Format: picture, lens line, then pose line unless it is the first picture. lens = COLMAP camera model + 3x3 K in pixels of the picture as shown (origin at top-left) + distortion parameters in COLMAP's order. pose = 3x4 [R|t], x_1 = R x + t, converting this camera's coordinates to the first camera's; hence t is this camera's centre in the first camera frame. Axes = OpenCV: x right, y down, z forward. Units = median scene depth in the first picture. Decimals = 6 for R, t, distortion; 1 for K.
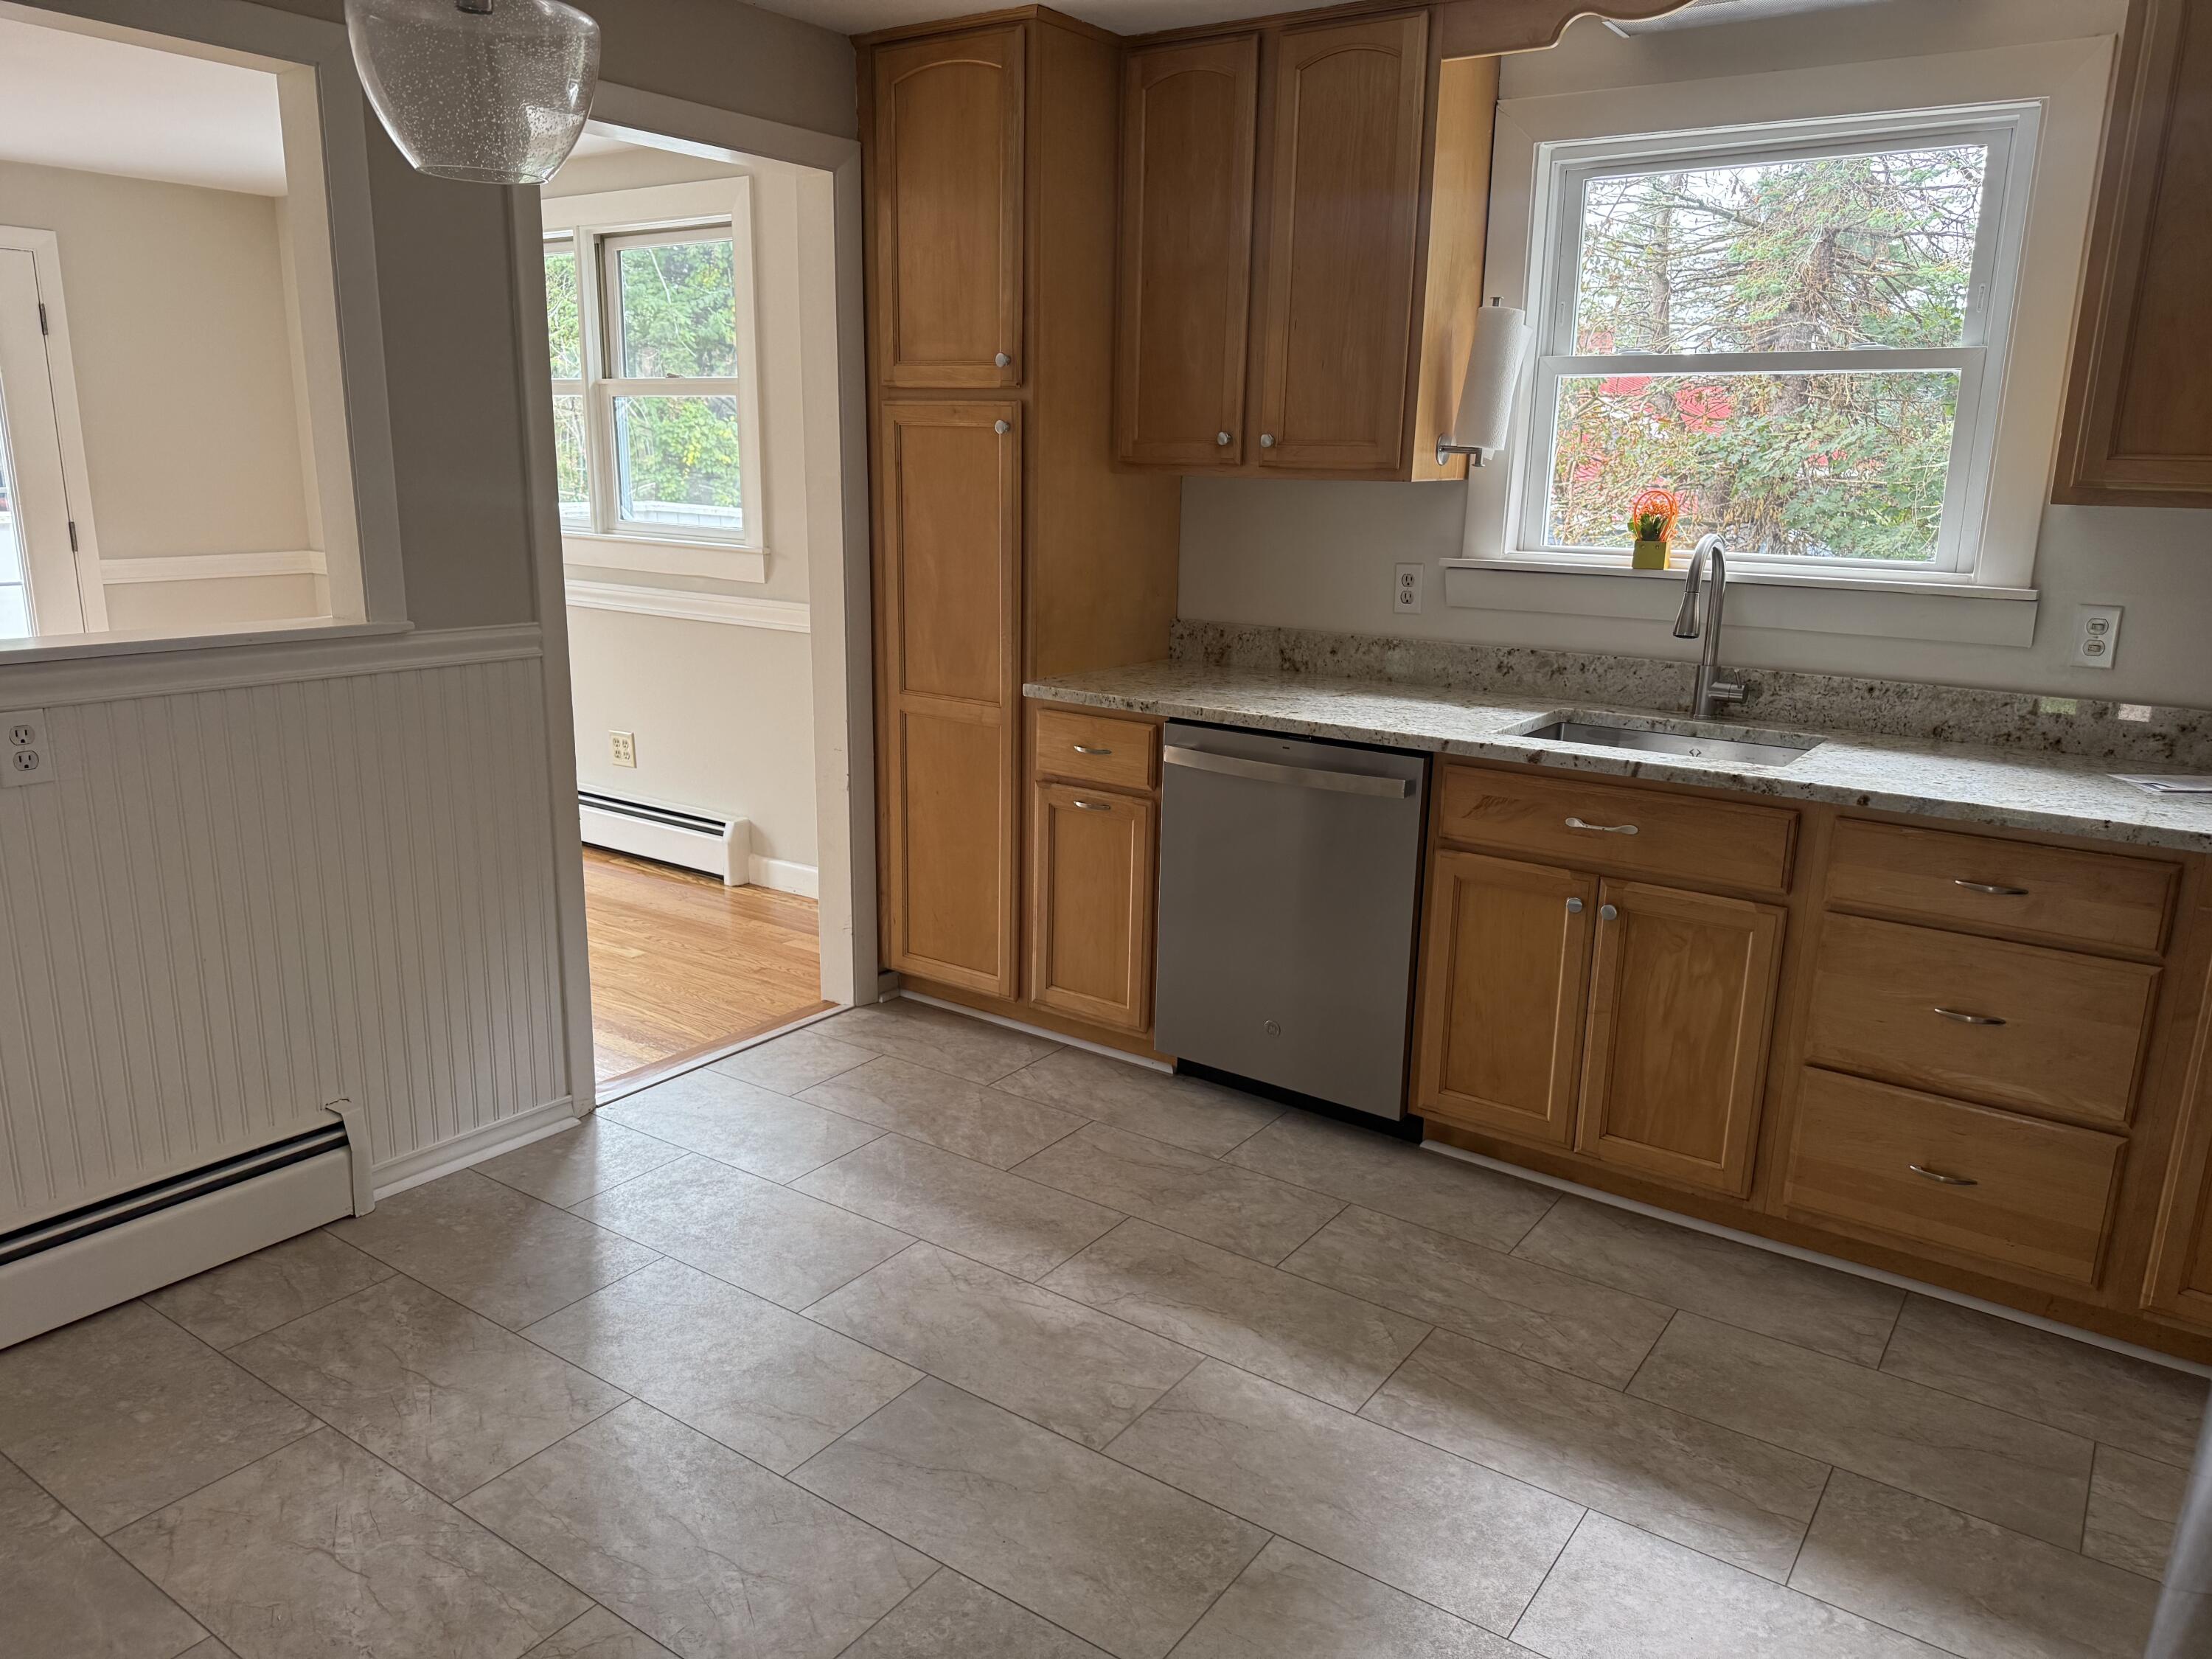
lens RADIAL K [[1562.9, 0, 1109.0], [0, 1562.9, 831.3], [0, 0, 1]] dist [0.069501, -0.082079]
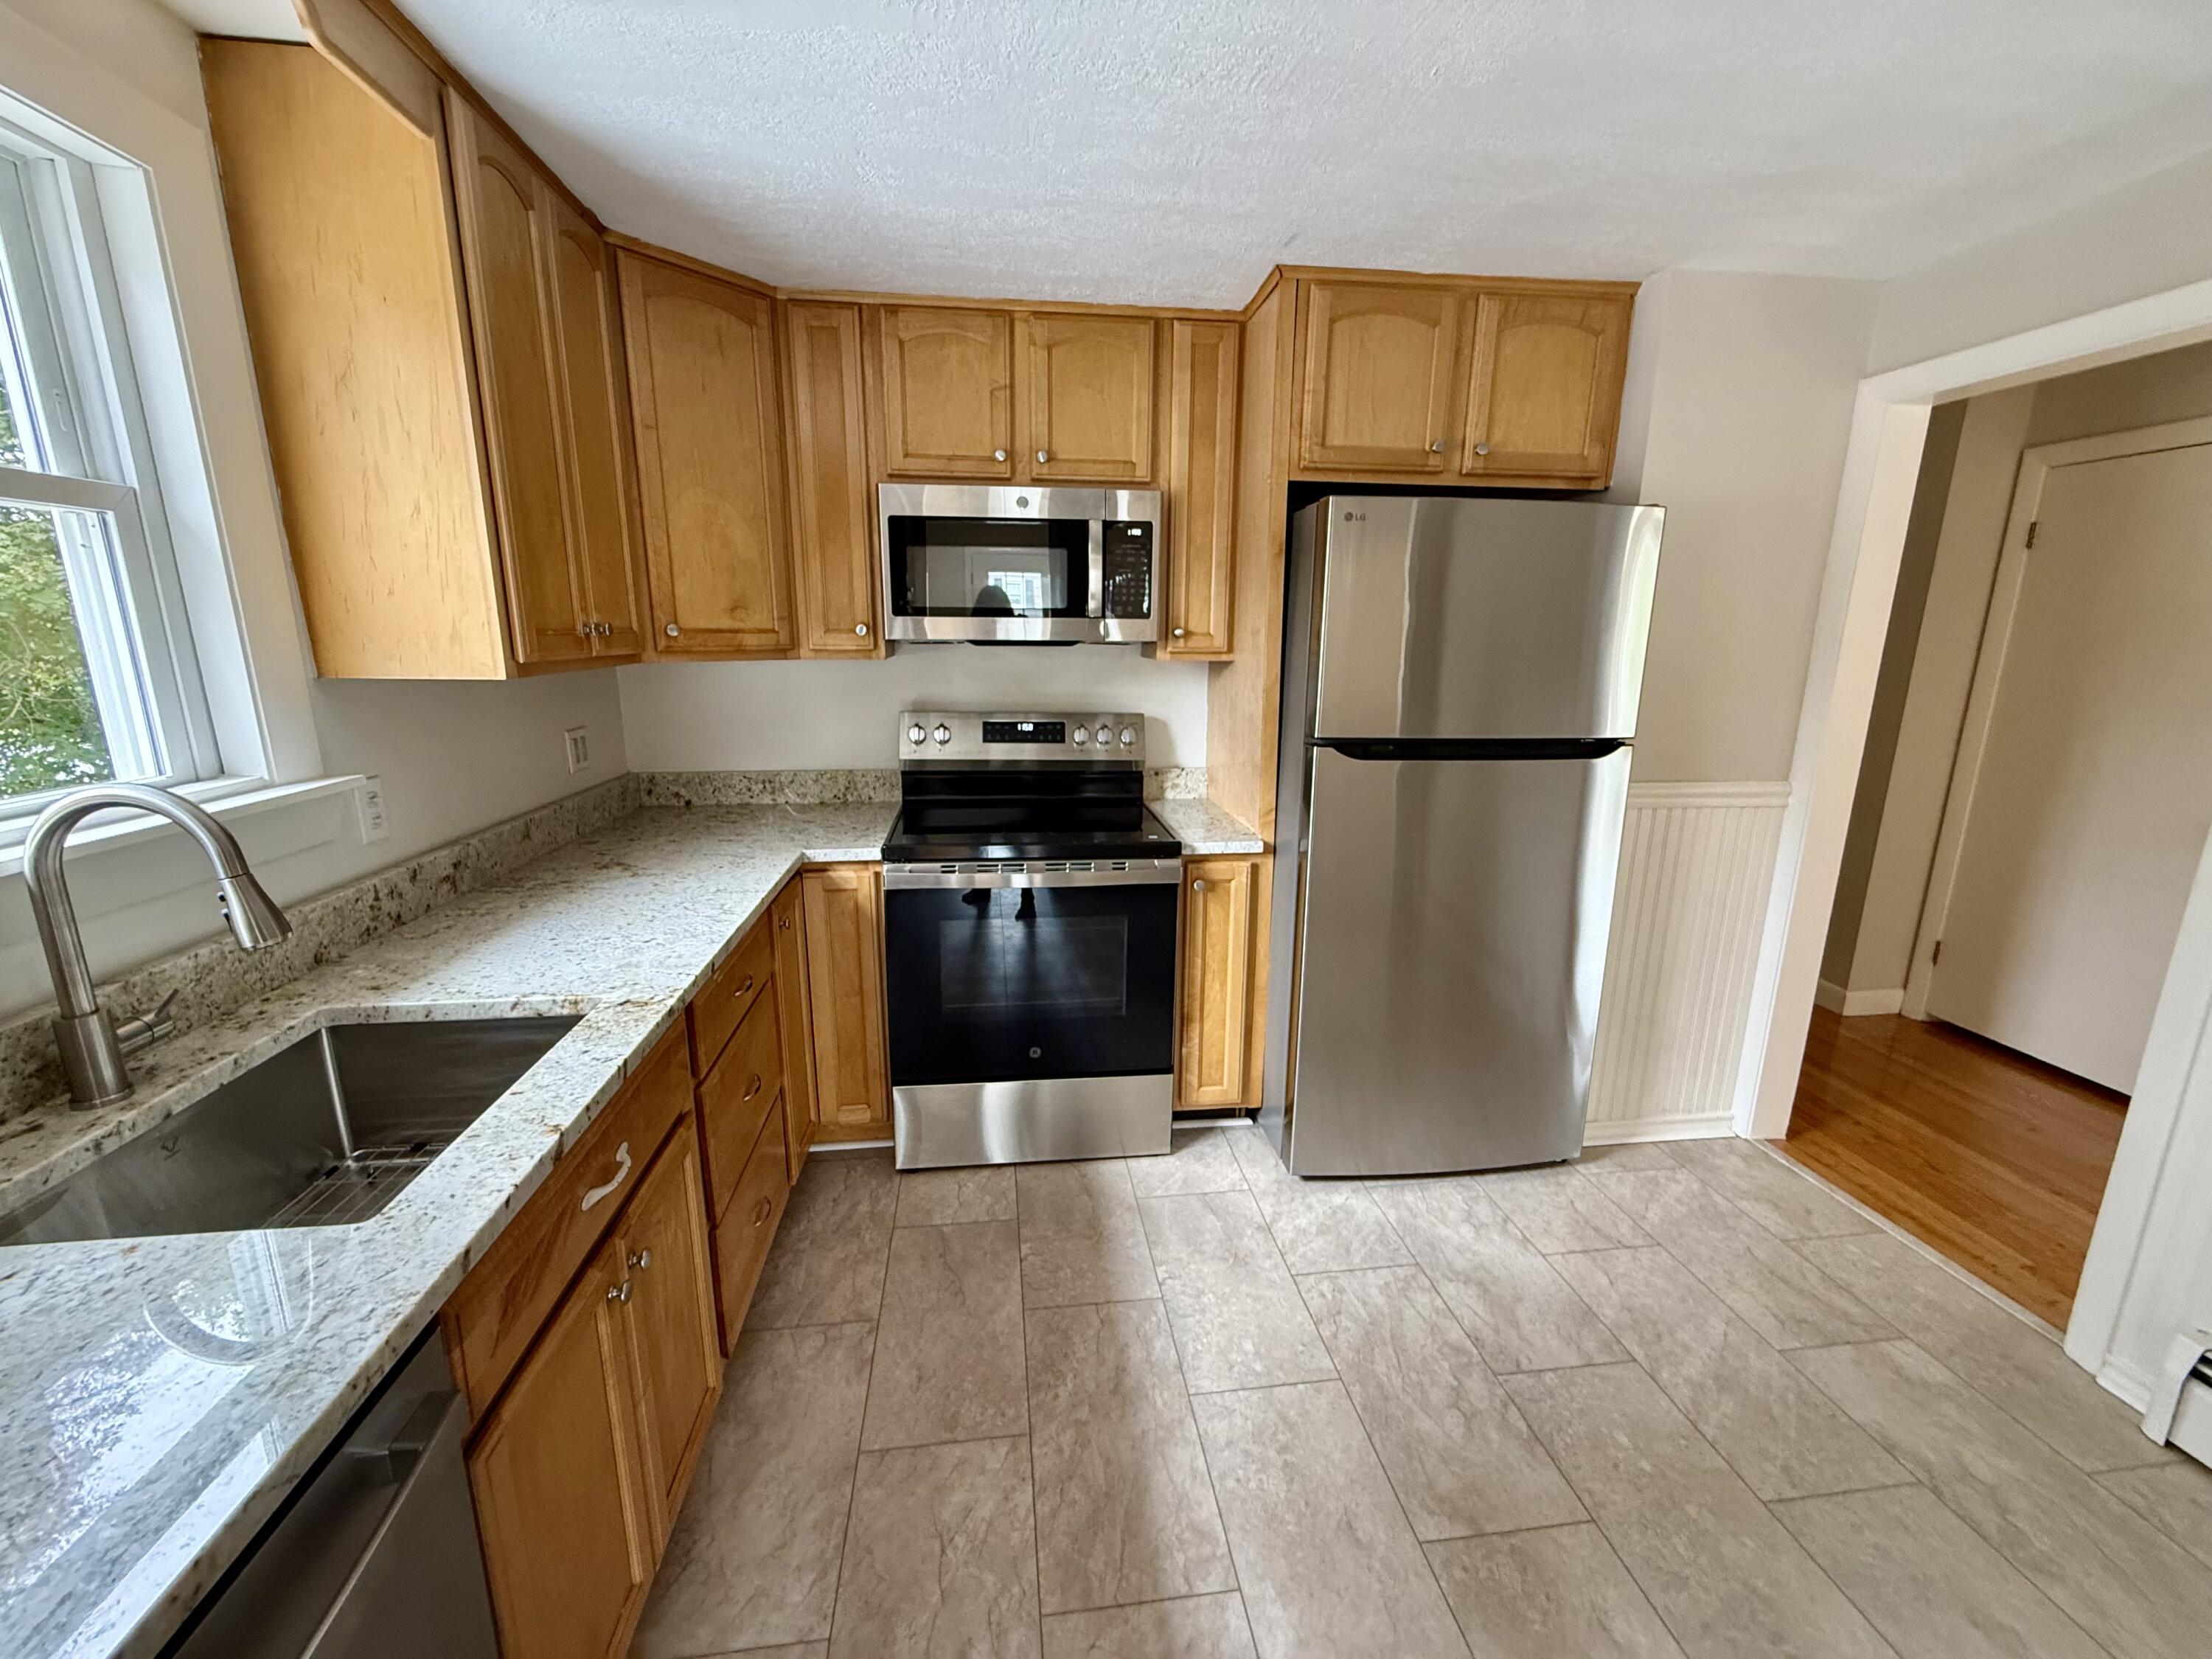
lens RADIAL K [[888.5, 0, 1101.4], [0, 888.5, 822.5], [0, 0, 1]] dist [-0.000339, -0.000308]
pose [[-0.672410, -0.182236, 0.717394, -0.097200], [0.157839, 0.911622, 0.379516, -0.291402], [-0.723154, 0.368423, -0.584220, 1.141752]]
